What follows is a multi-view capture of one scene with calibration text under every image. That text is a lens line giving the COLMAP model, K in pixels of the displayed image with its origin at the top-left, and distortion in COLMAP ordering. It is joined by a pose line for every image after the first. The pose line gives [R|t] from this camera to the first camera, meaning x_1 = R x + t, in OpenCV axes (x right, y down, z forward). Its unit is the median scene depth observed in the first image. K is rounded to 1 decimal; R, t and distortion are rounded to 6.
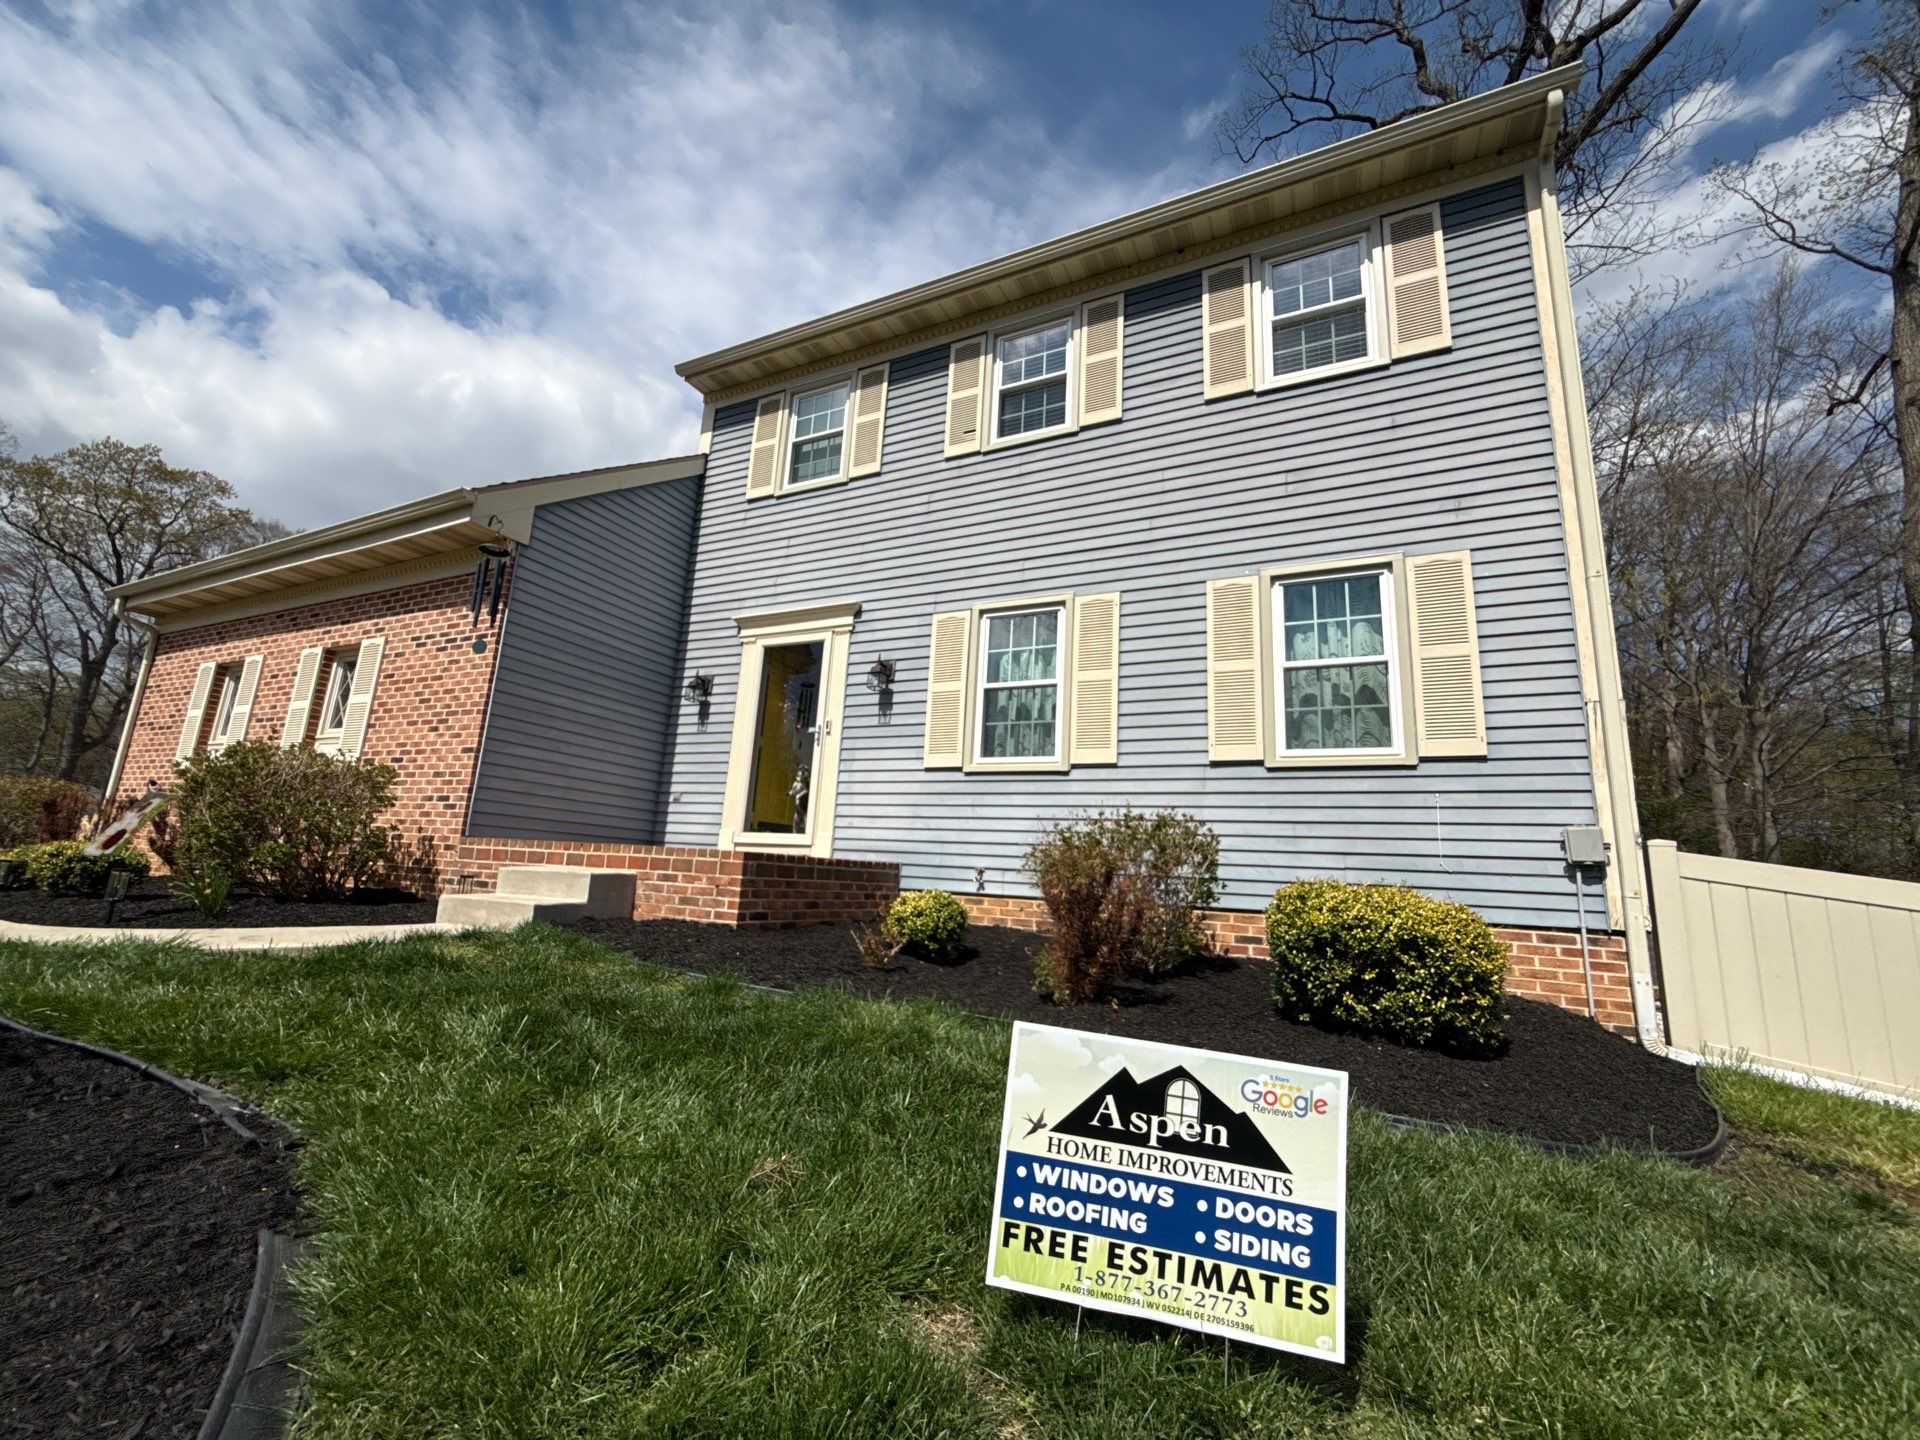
lens RADIAL K [[767.9, 0, 960.0], [0, 767.9, 720.0], [0, 0, 1]] dist [-0.001574, -0.000131]
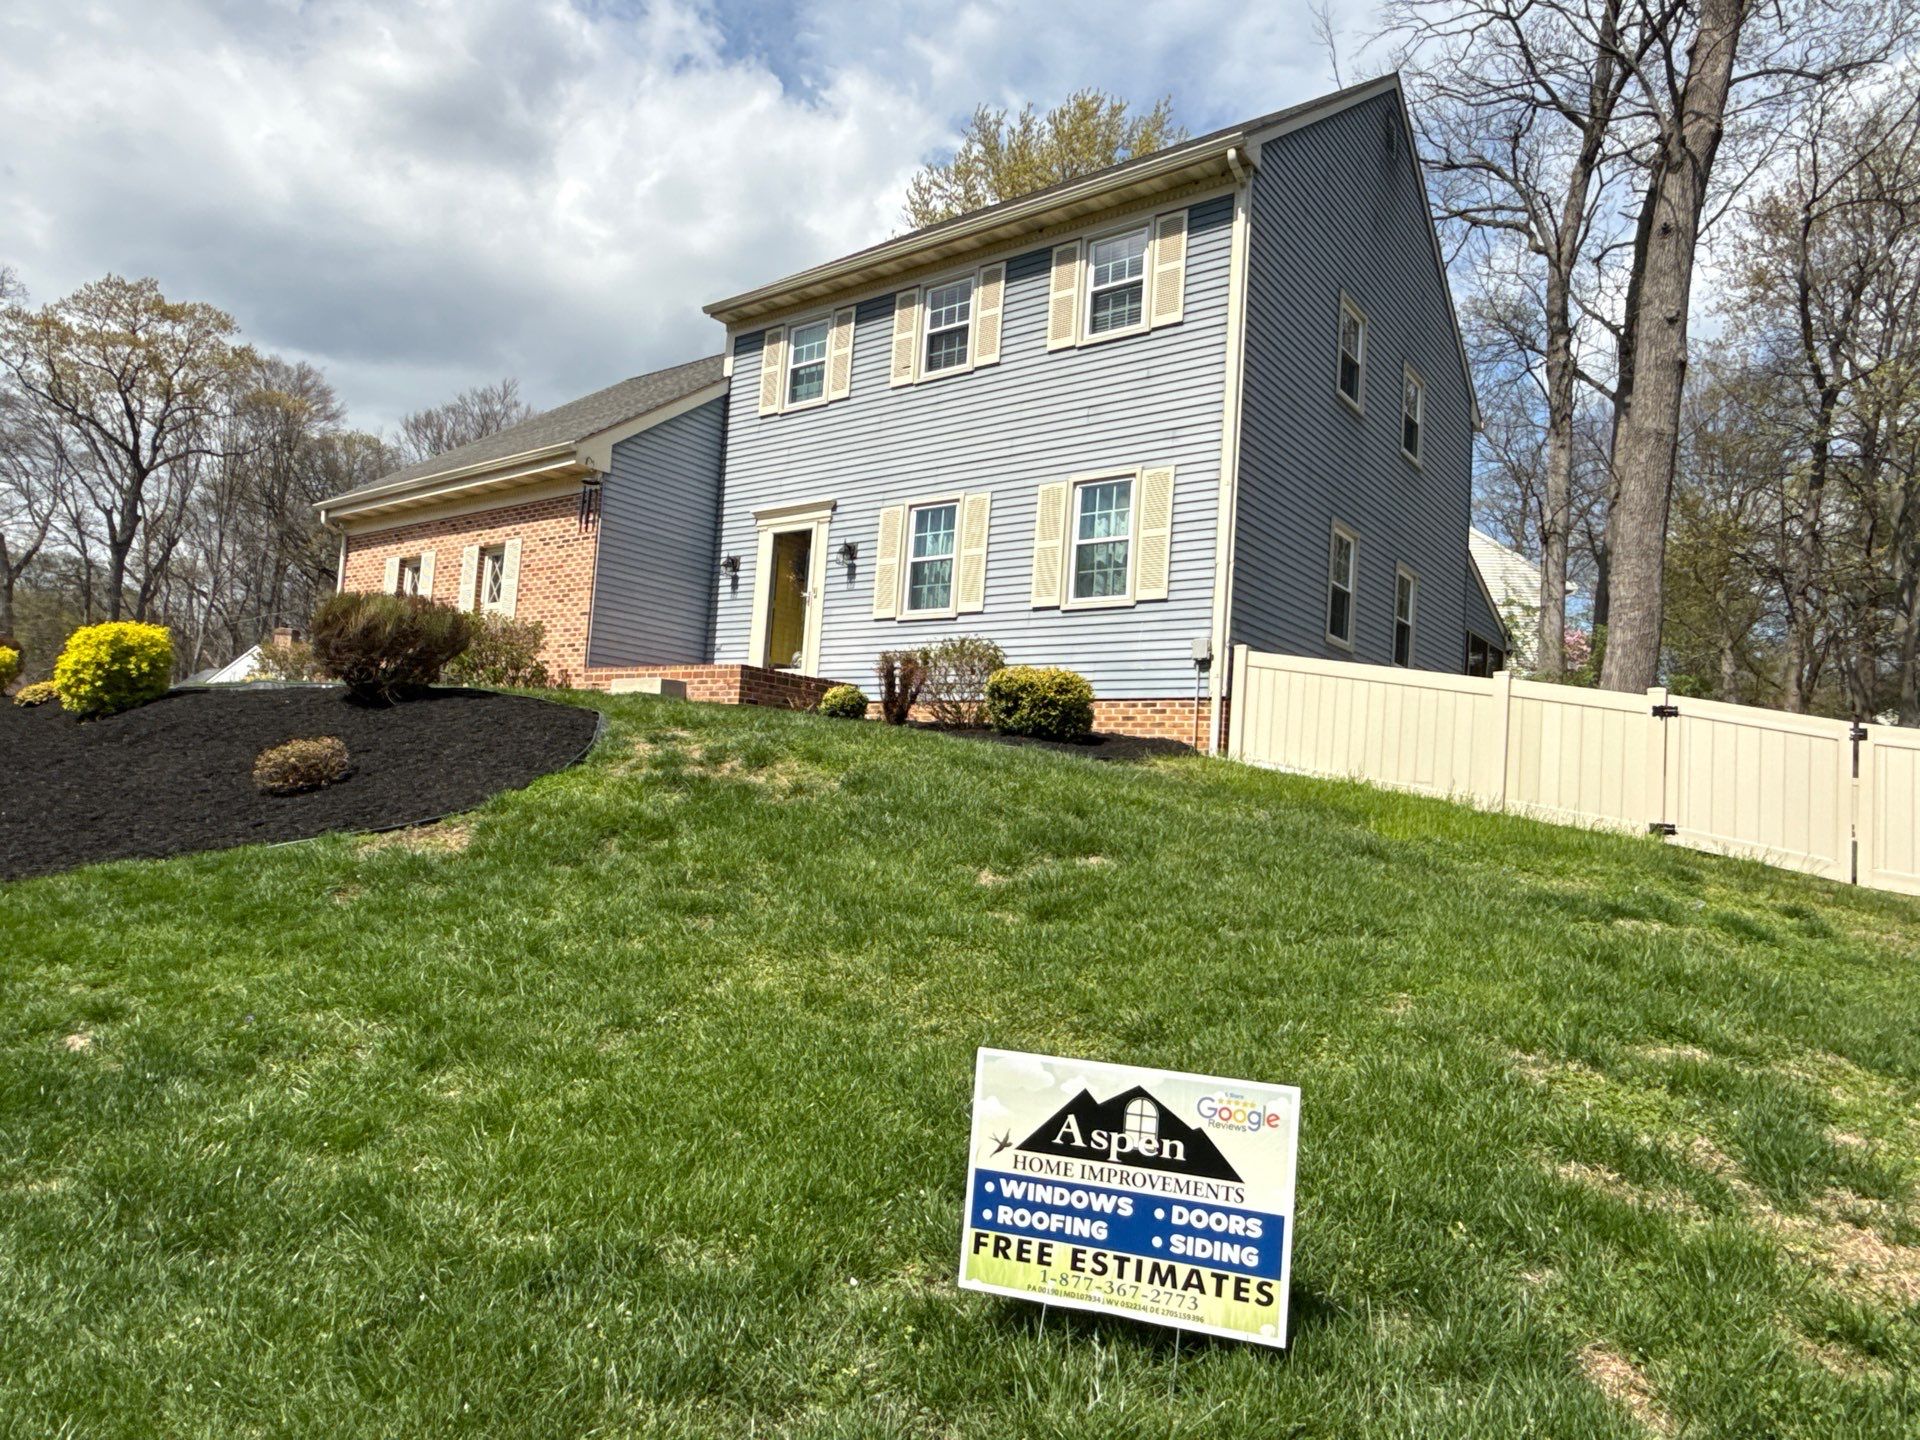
lens RADIAL K [[1190.8, 0, 960.0], [0, 1190.8, 720.0], [0, 0, 1]] dist [-0.002318, -0.000039]
pose [[0.979098, -0.006897, -0.203272, 0.512734], [0.030678, 0.992999, 0.114069, 0.000832], [0.201062, -0.117921, 0.972455, -1.054512]]
